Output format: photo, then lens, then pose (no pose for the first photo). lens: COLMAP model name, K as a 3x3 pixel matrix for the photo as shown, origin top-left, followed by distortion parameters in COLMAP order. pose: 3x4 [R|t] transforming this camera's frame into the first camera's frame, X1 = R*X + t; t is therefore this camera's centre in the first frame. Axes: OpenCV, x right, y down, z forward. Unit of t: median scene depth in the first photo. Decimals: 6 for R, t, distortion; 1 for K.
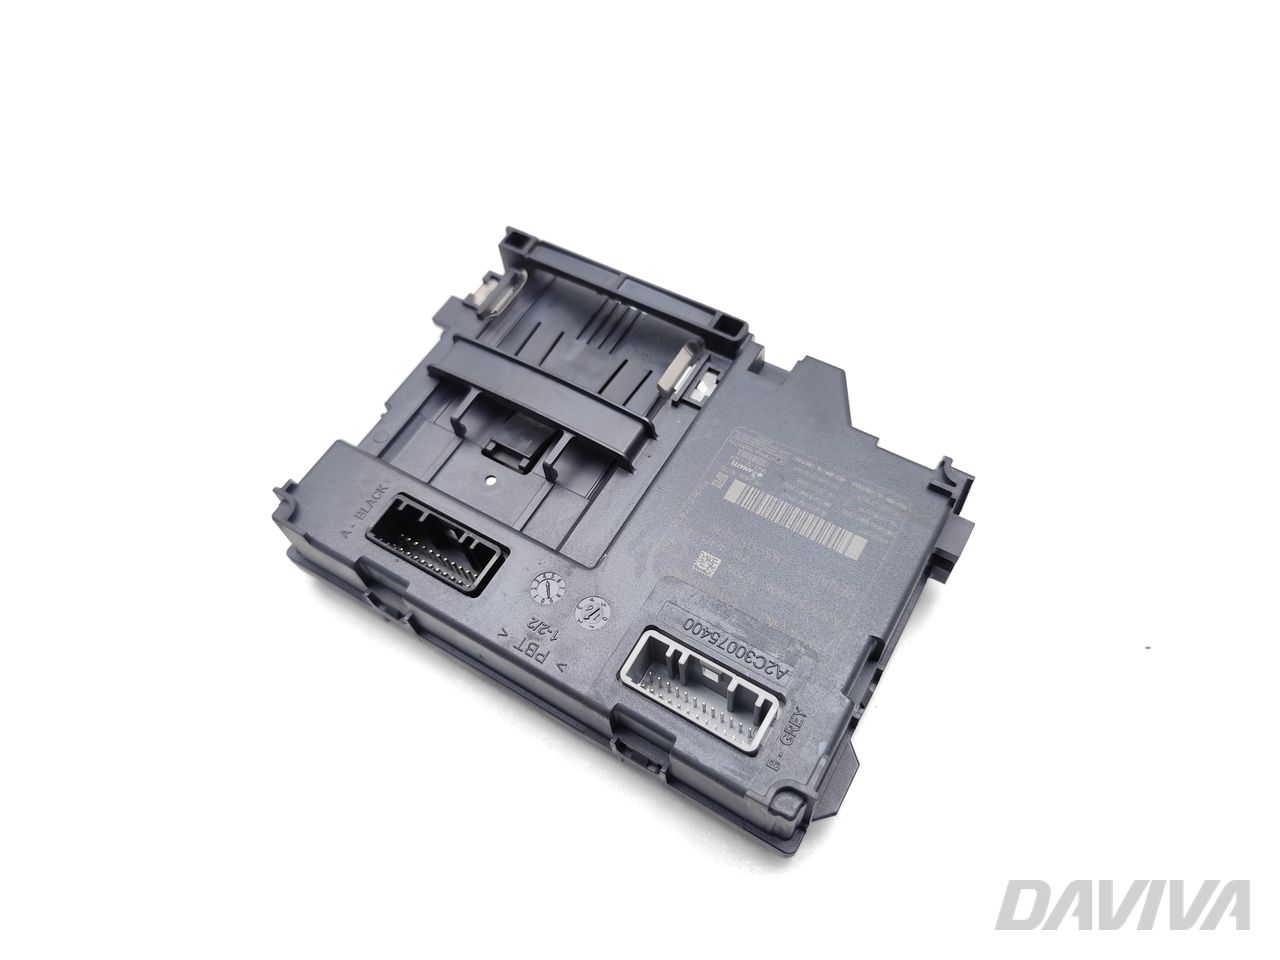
lens RADIAL K [[868.9, 0, 608.1], [0, 868.9, 482.8], [0, 0, 1]] dist [0.006262, 0.000082]
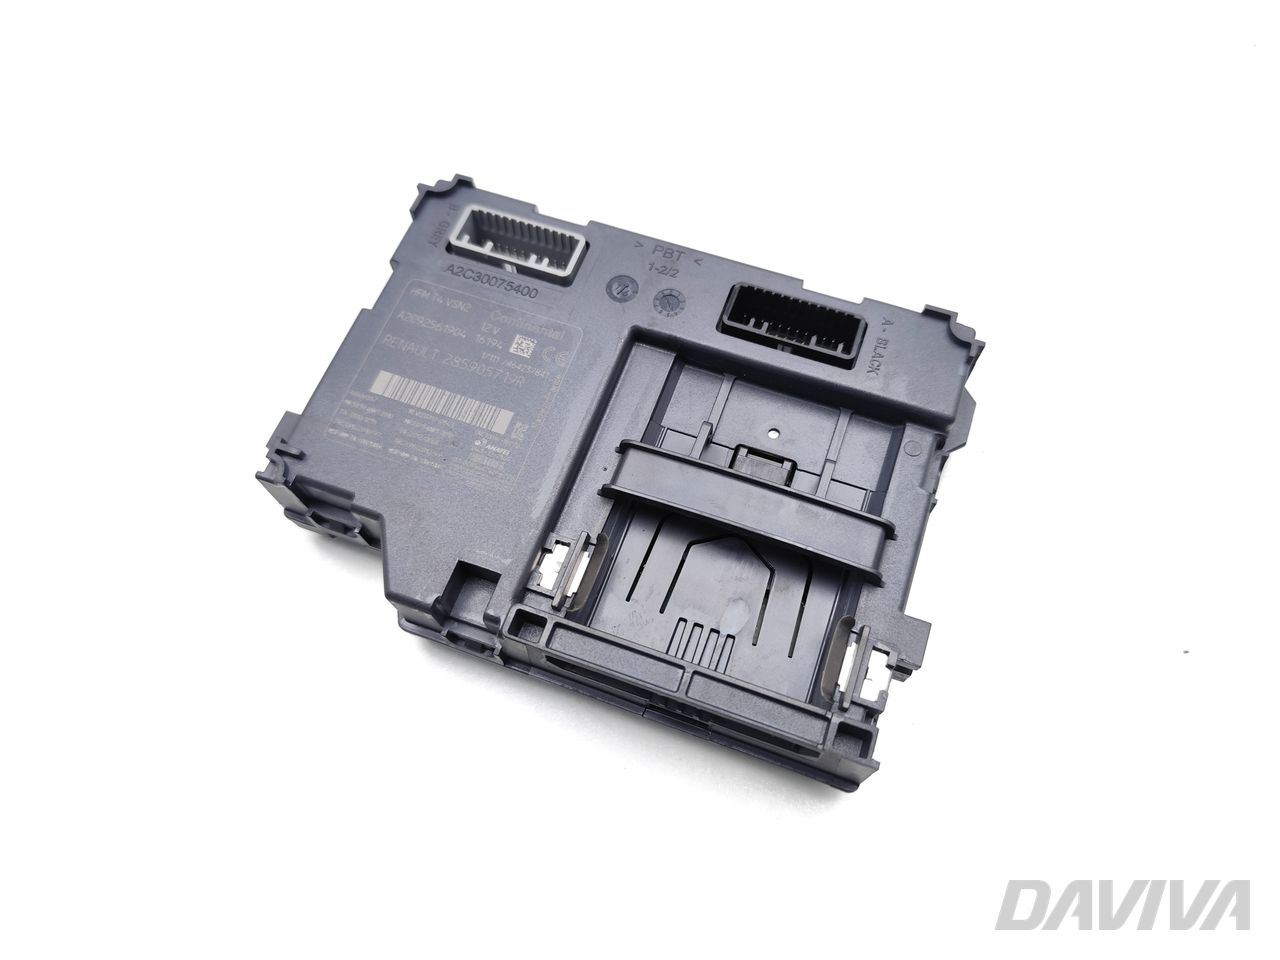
lens RADIAL K [[955.4, 0, 646.9], [0, 955.4, 478.7], [0, 0, 1]] dist [-0.007768, -0.001502]
pose [[-0.974532, 0.224174, -0.005815, 0.011575], [-0.137295, -0.575946, 0.805876, -0.908506], [0.177307, 0.786150, 0.592056, 0.462241]]
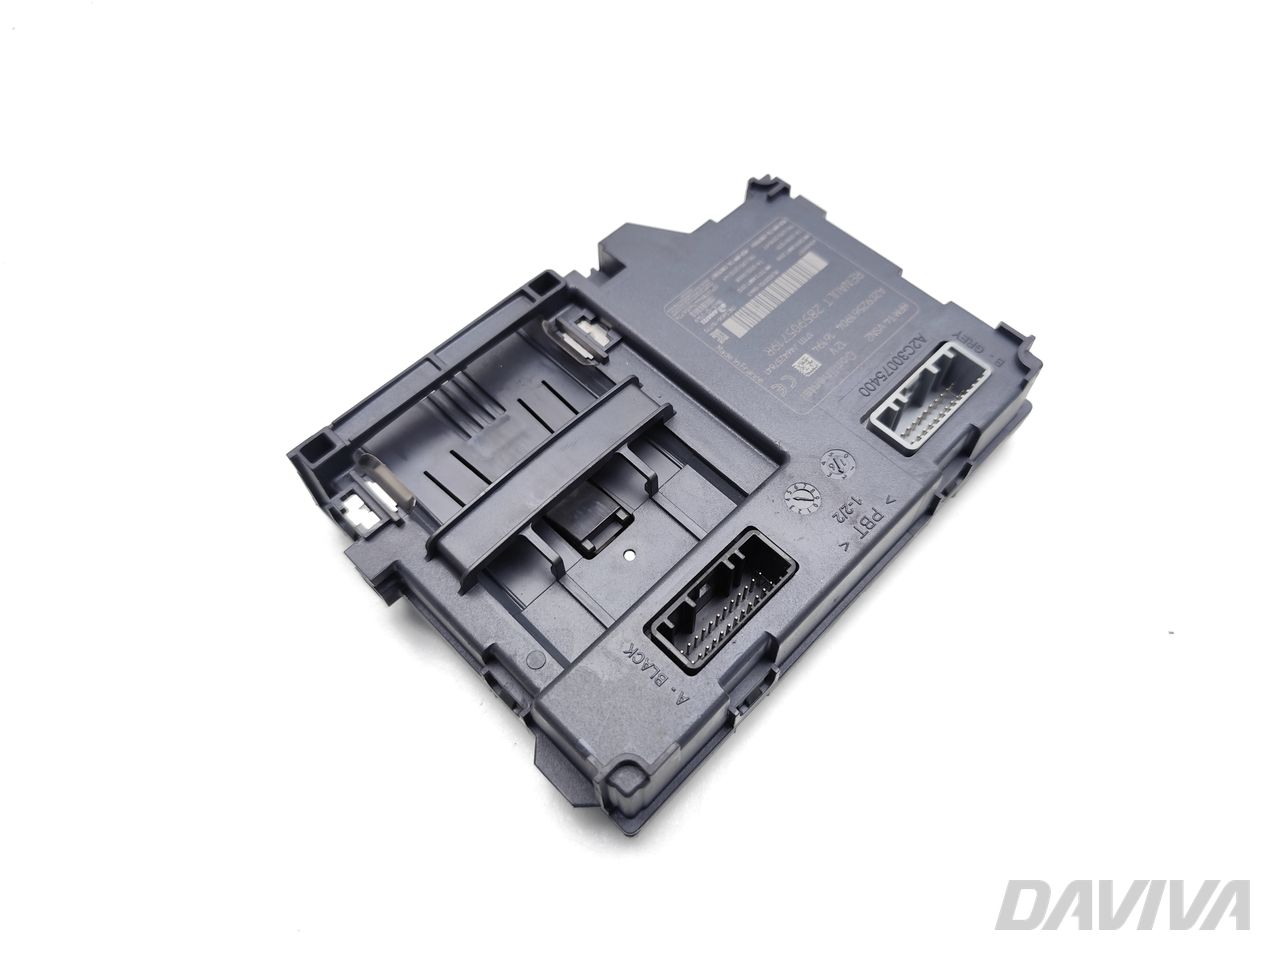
lens RADIAL K [[955.4, 0, 646.9], [0, 955.4, 478.7], [0, 0, 1]] dist [-0.007768, -0.001502]
pose [[0.233282, -0.790496, 0.566300, -0.669981], [0.840263, 0.456983, 0.291761, -0.331027], [-0.489425, 0.407778, 0.770831, 0.256138]]
